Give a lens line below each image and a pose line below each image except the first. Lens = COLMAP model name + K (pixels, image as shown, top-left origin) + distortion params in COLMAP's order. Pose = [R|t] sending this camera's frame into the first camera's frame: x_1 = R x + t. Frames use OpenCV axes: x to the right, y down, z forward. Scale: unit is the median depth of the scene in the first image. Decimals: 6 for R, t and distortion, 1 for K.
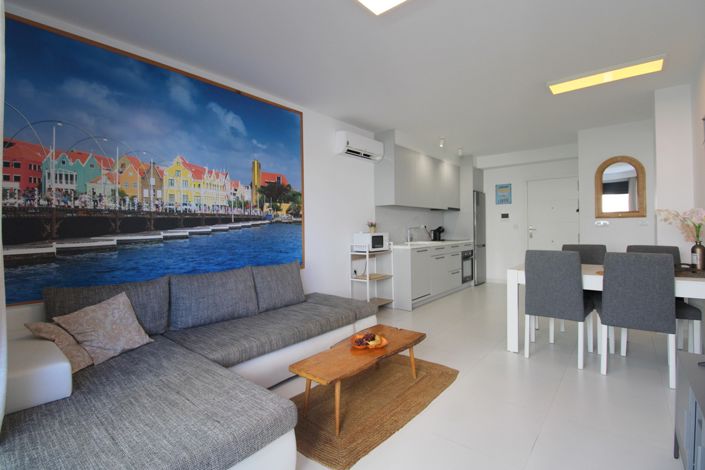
lens RADIAL K [[332.0, 0, 352.6], [0, 332.0, 230.9], [0, 0, 1]] dist [-0.009422, -0.004091]
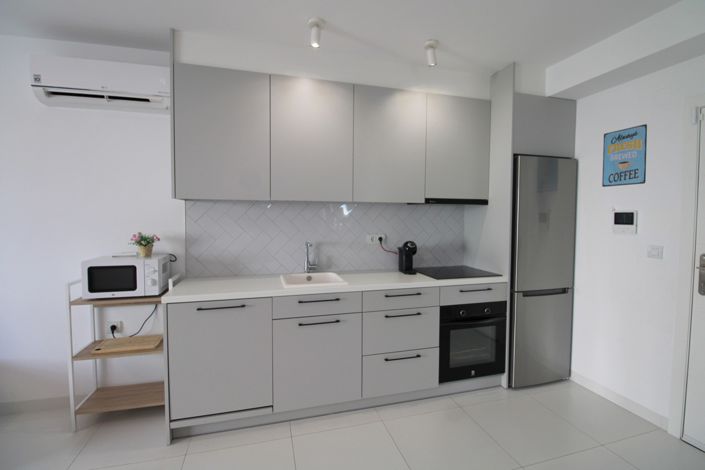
lens RADIAL K [[332.0, 0, 352.6], [0, 332.0, 234.2], [0, 0, 1]] dist [-0.009422, -0.004091]
pose [[0.825763, 0.048651, -0.561916, 0.423276], [-0.018164, 0.998050, 0.059720, -0.044984], [0.563725, -0.039108, 0.825036, 0.551389]]
